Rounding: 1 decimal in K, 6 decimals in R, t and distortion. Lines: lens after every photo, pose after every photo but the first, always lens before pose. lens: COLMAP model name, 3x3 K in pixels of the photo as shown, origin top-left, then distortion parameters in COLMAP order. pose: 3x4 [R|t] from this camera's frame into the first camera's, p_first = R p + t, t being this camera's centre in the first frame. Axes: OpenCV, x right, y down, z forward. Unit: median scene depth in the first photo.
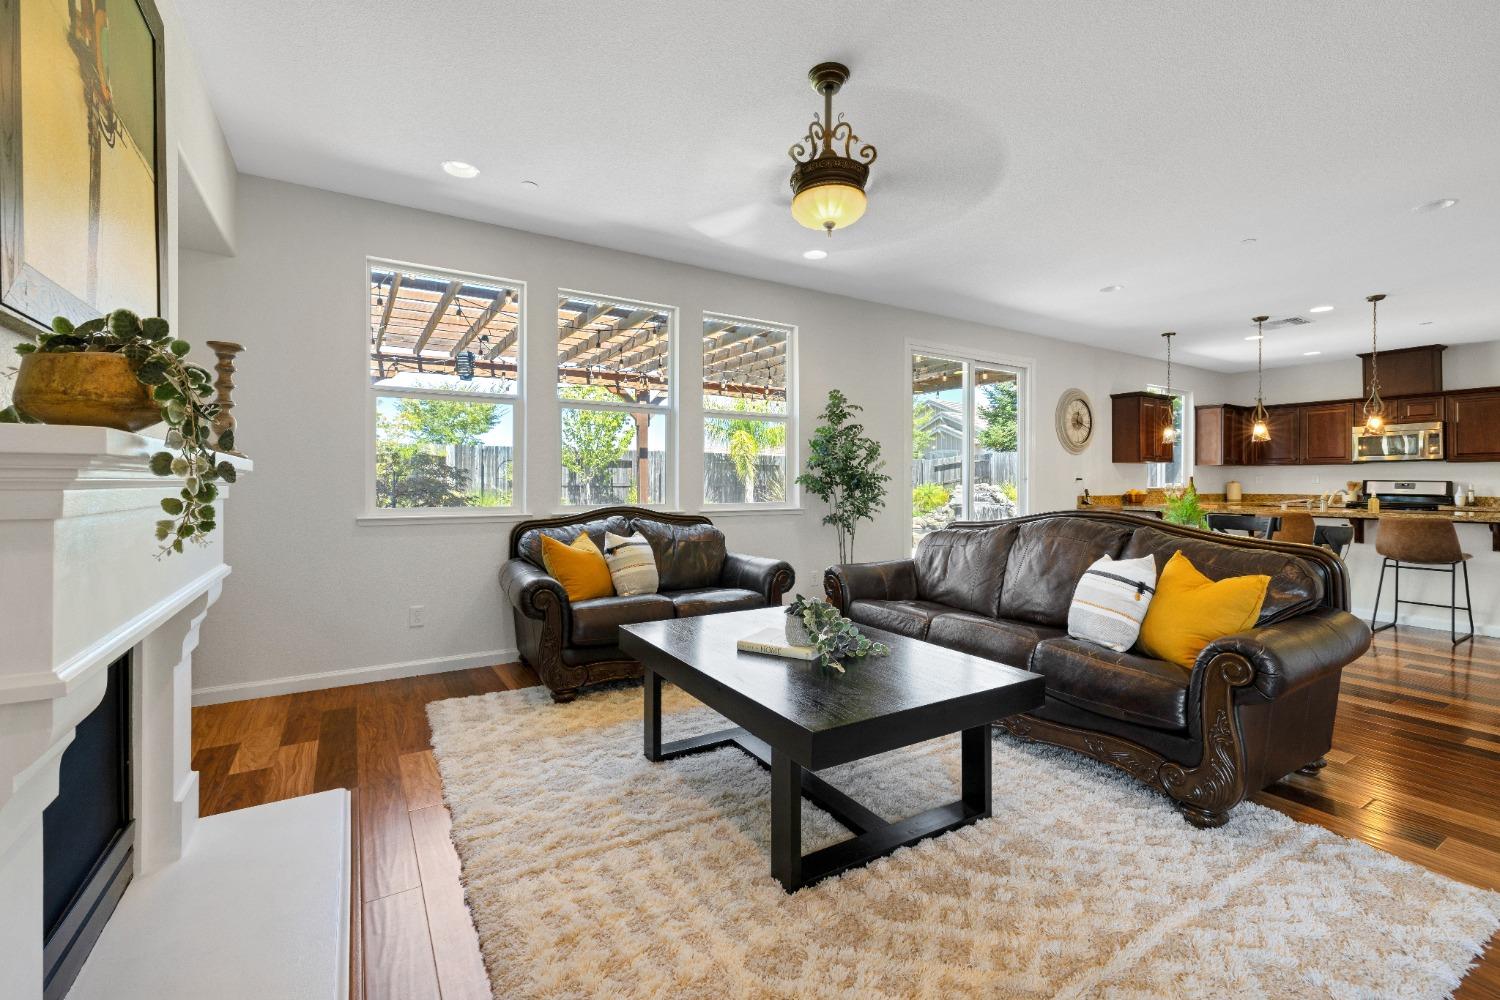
lens RADIAL K [[647.6, 0, 746.0], [0, 647.6, 483.8], [0, 0, 1]] dist [-0.000254, -0.000312]
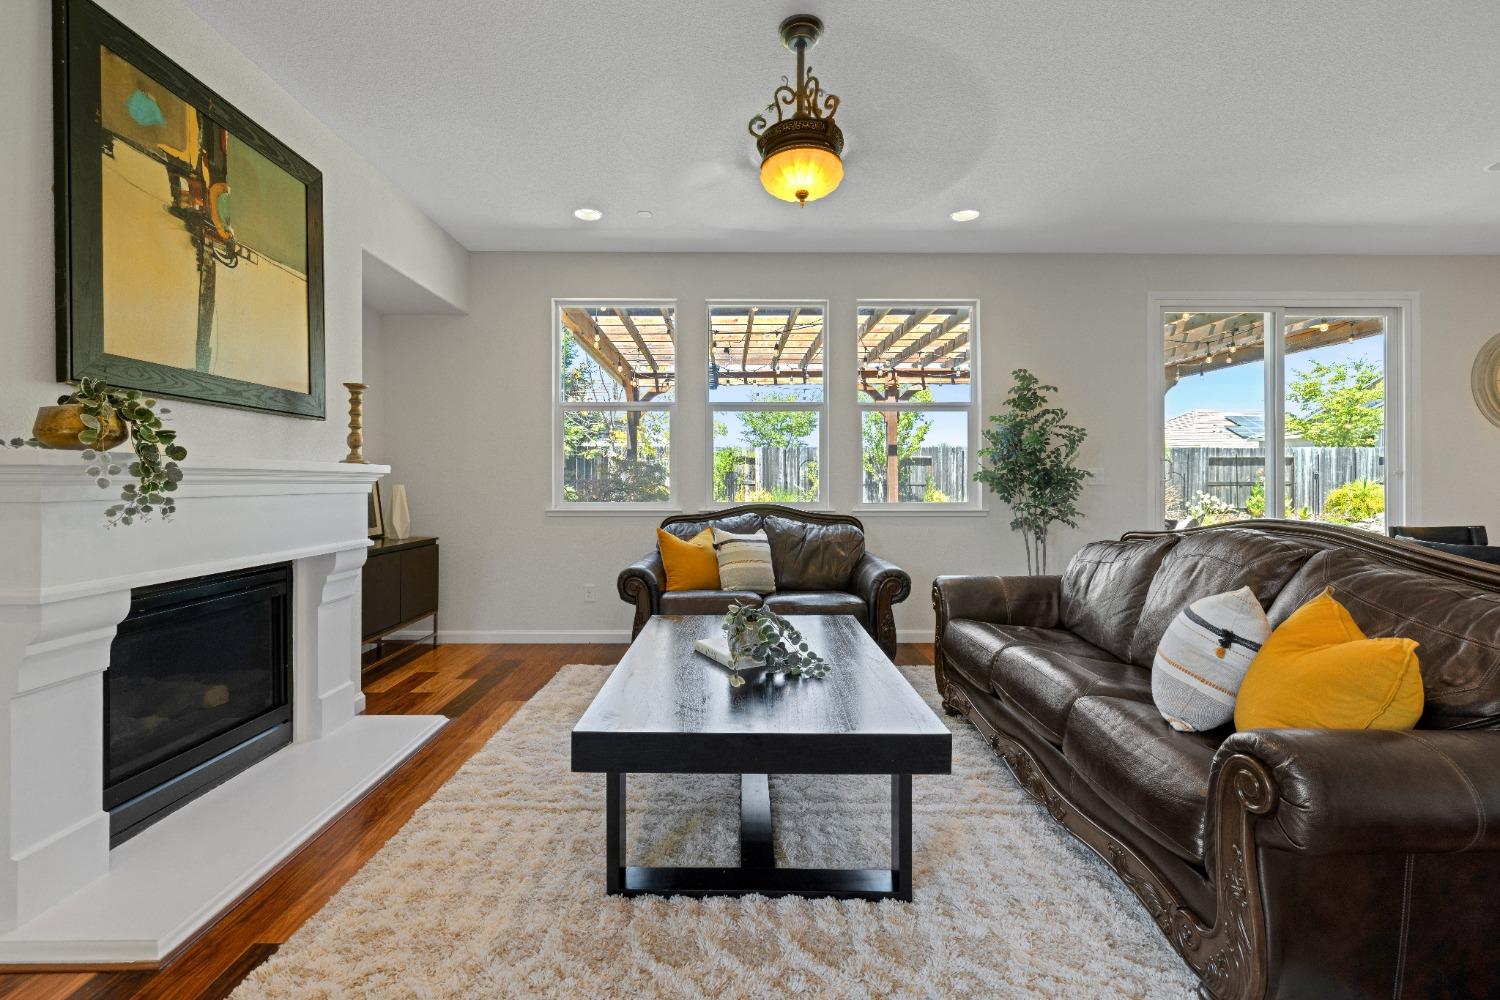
lens RADIAL K [[653.8, 0, 748.3], [0, 653.8, 478.4], [0, 0, 1]] dist [-0.001218, -0.000276]
pose [[0.849862, -0.005283, -0.526979, 0.280135], [0.001770, 0.999973, -0.007170, 0.001860], [0.527002, 0.005161, 0.849848, 0.095763]]
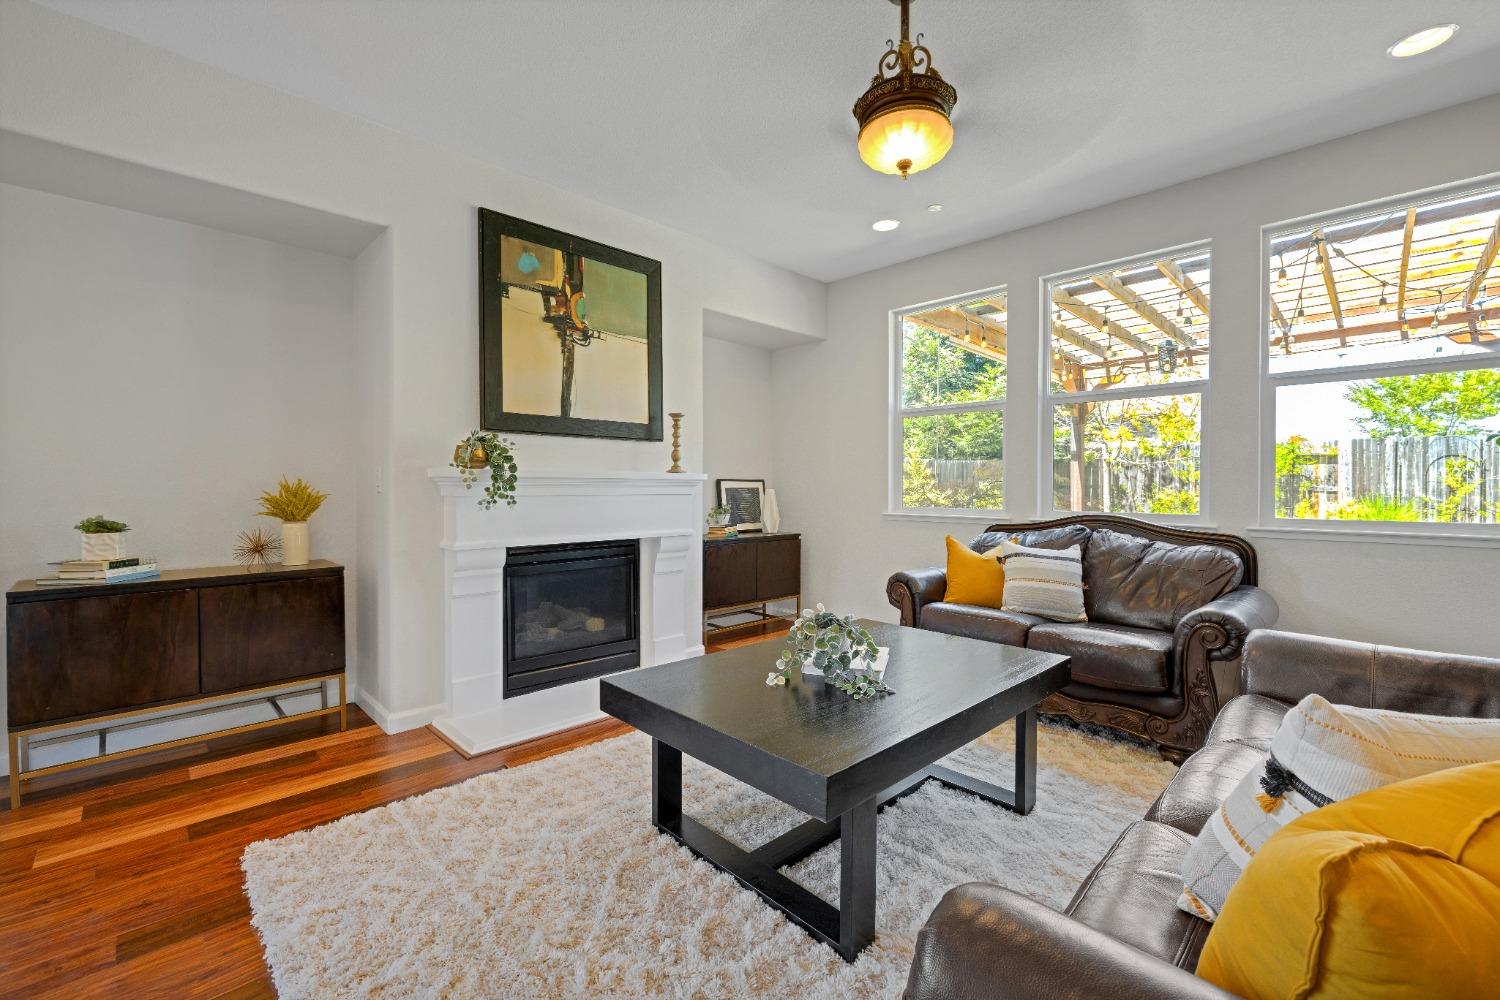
lens RADIAL K [[641.0, 0, 716.8], [0, 641.0, 493.9], [0, 0, 1]] dist [0.000547, -0.000030]
pose [[0.191628, 0.009219, -0.981424, 0.415122], [-0.002858, 0.999957, 0.008835, 0.002245], [0.981463, 0.001111, 0.191646, 0.272375]]
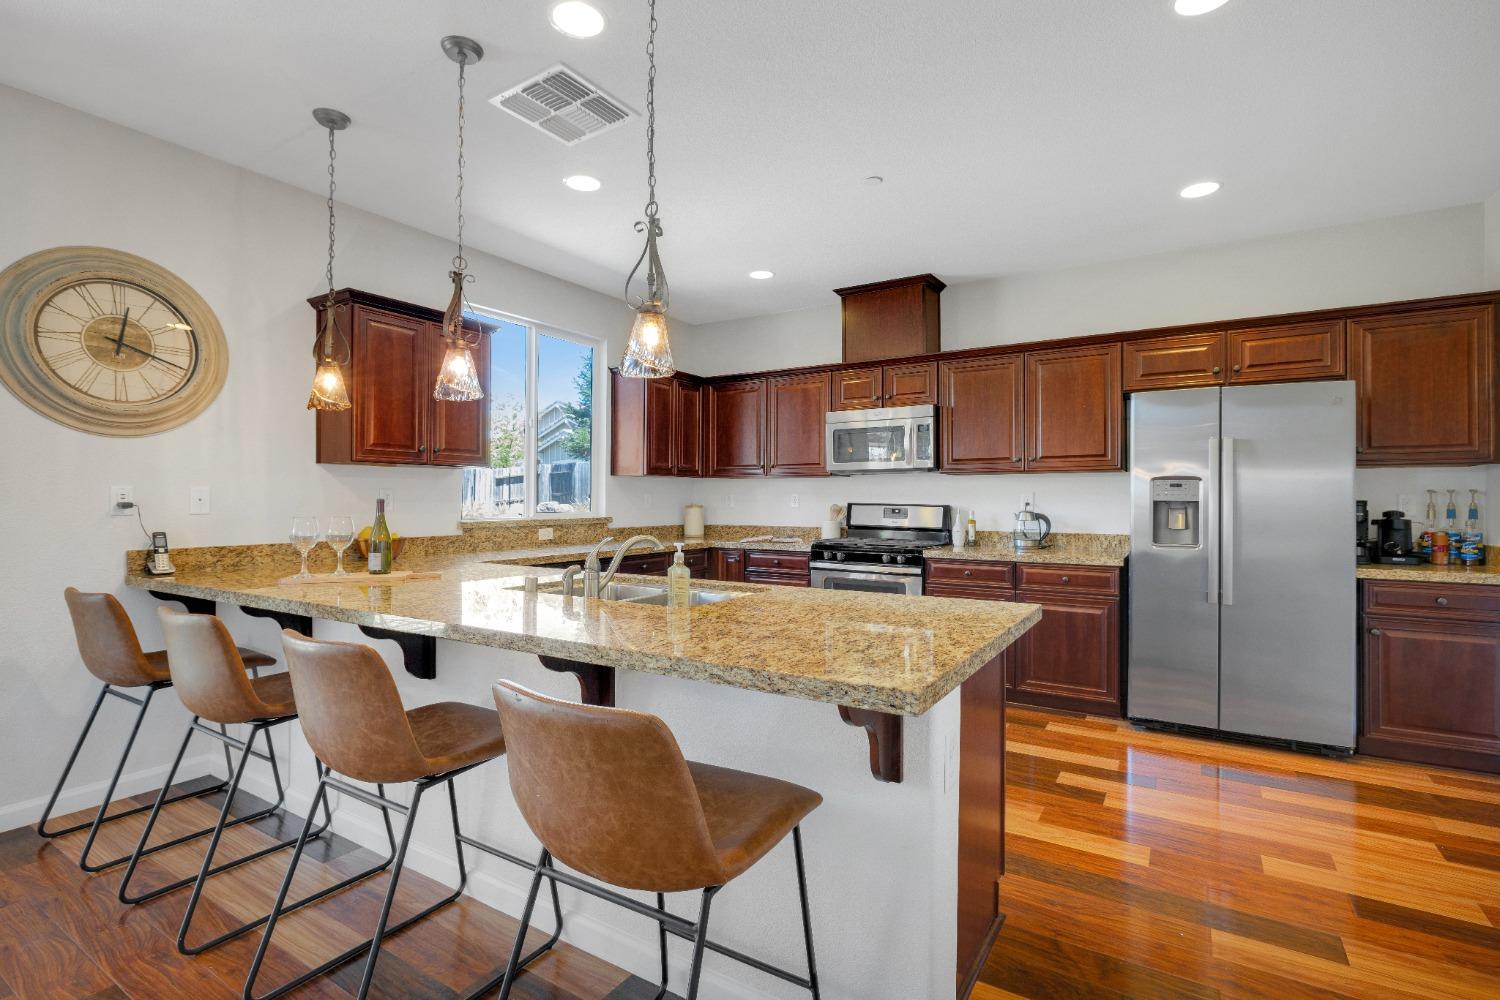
lens RADIAL K [[701.5, 0, 766.4], [0, 701.5, 498.1], [0, 0, 1]] dist [-0.001260, -0.000094]
pose [[0.886999, 0.000222, 0.461771, 0.809550], [0.000684, 0.999998, -0.001793, -0.012491], [-0.461770, 0.001906, 0.886997, 0.632938]]
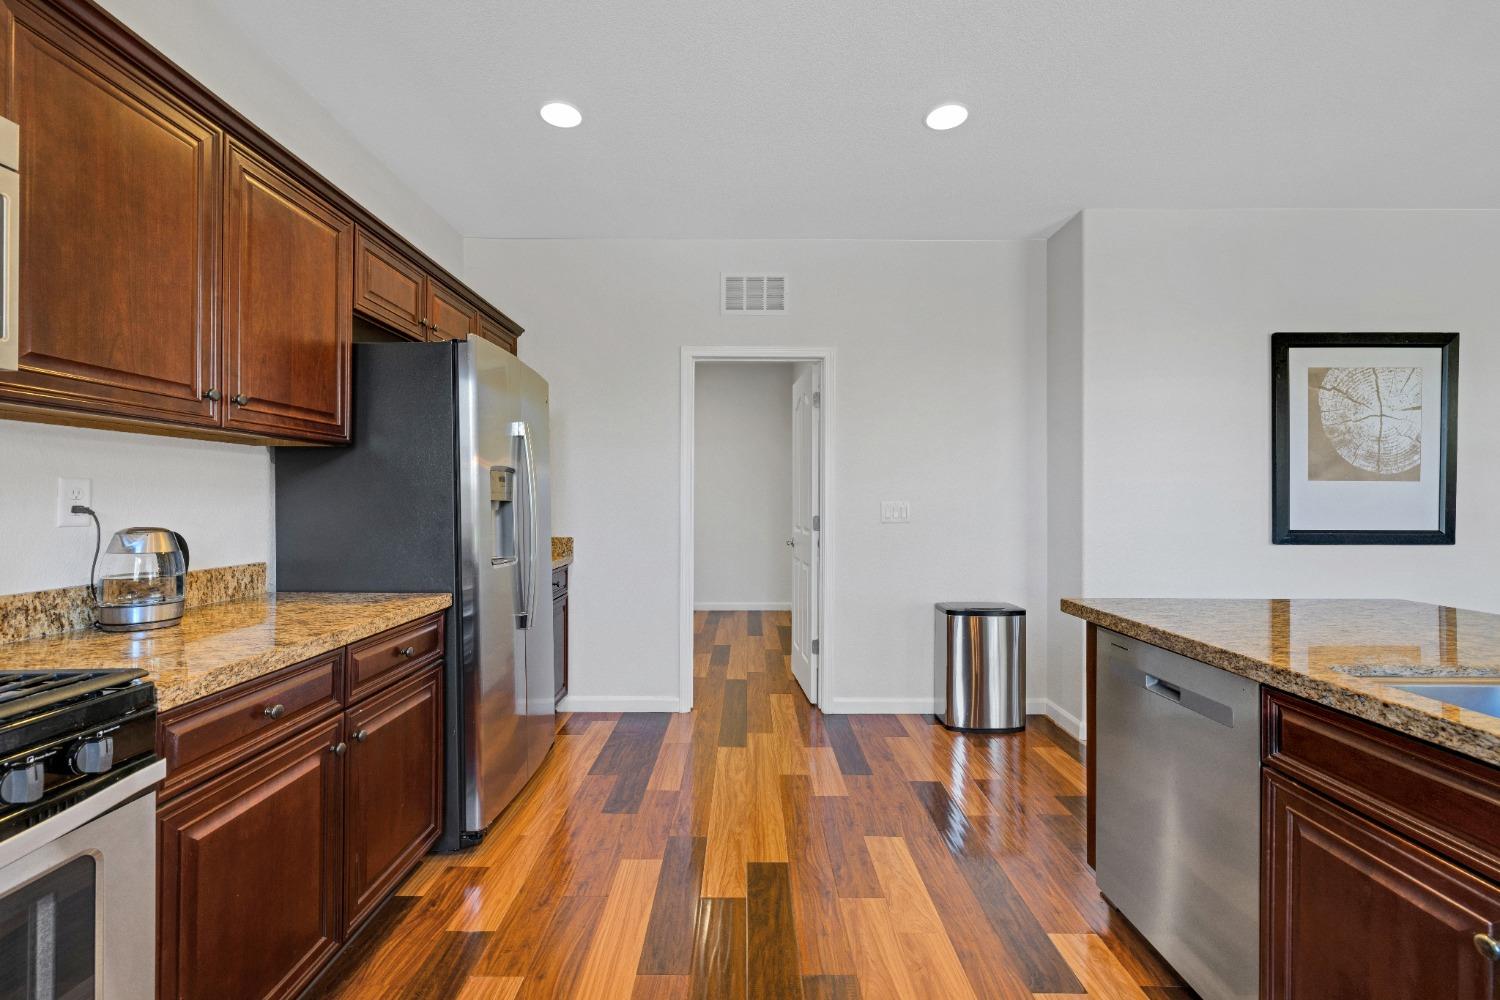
lens RADIAL K [[655.7, 0, 743.9], [0, 655.7, 494.6], [0, 0, 1]] dist [-0.000407, 0.000025]
pose [[-0.848937, -0.003691, 0.528481, 1.058765], [-0.004245, 0.999991, 0.000165, -0.014491], [-0.528476, -0.002103, -0.848945, 1.281752]]
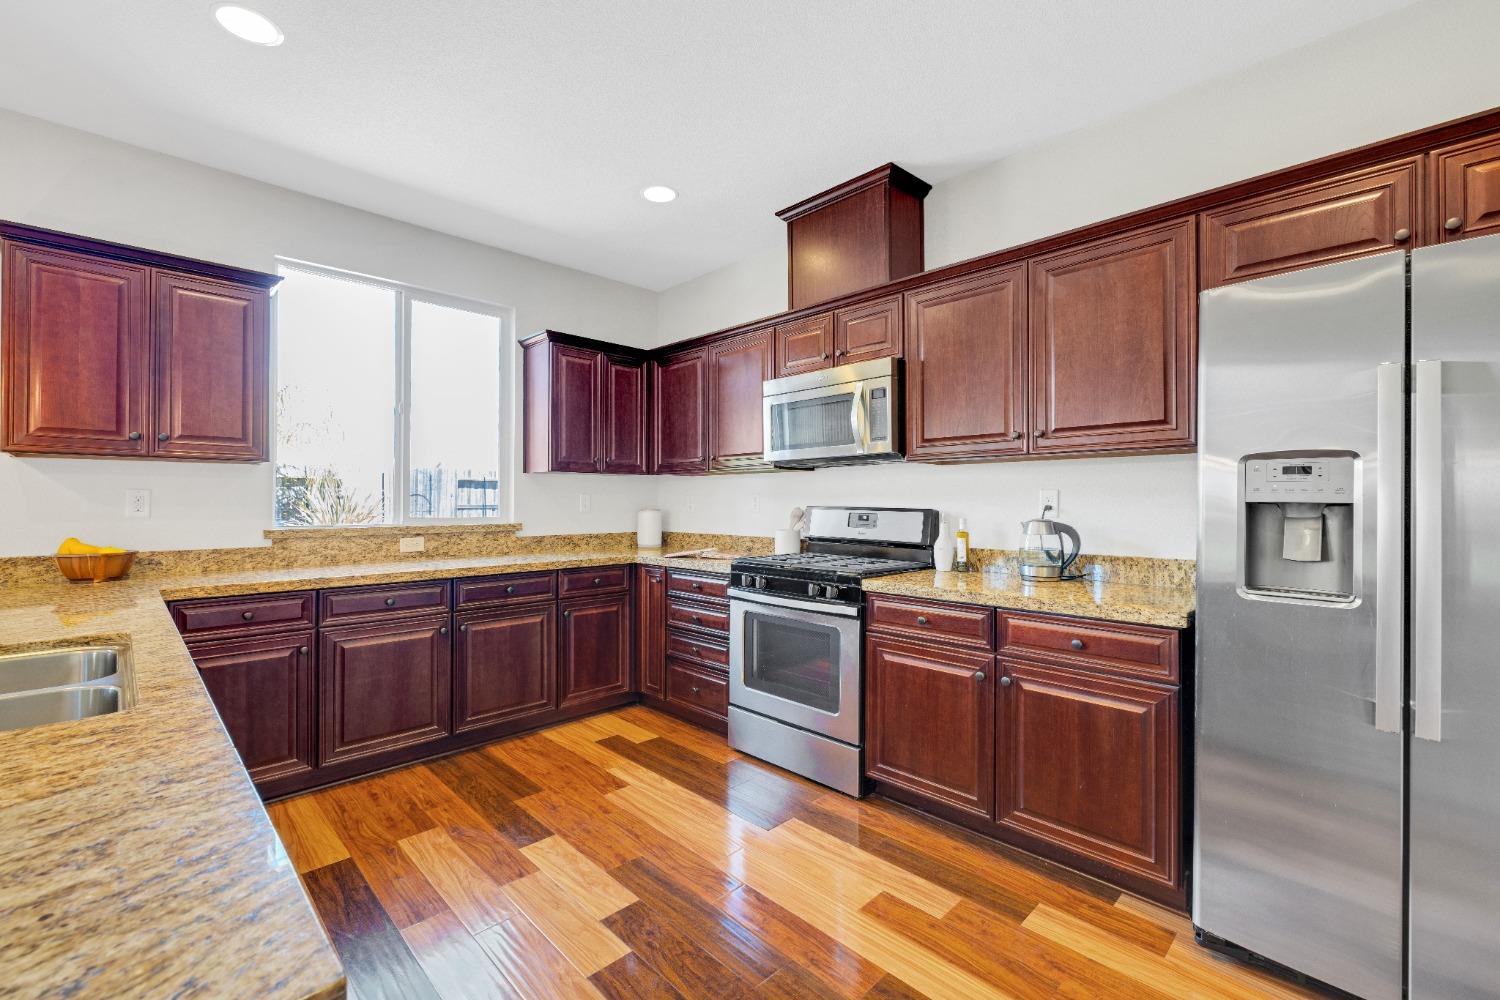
lens RADIAL K [[642.1, 0, 763.6], [0, 642.1, 499.6], [0, 0, 1]] dist [0.002352, -0.000022]
pose [[0.971343, -0.001907, 0.237676, 1.128850], [0.002929, 0.999988, -0.003946, -0.011500], [-0.237665, 0.004529, 0.971337, 0.802600]]
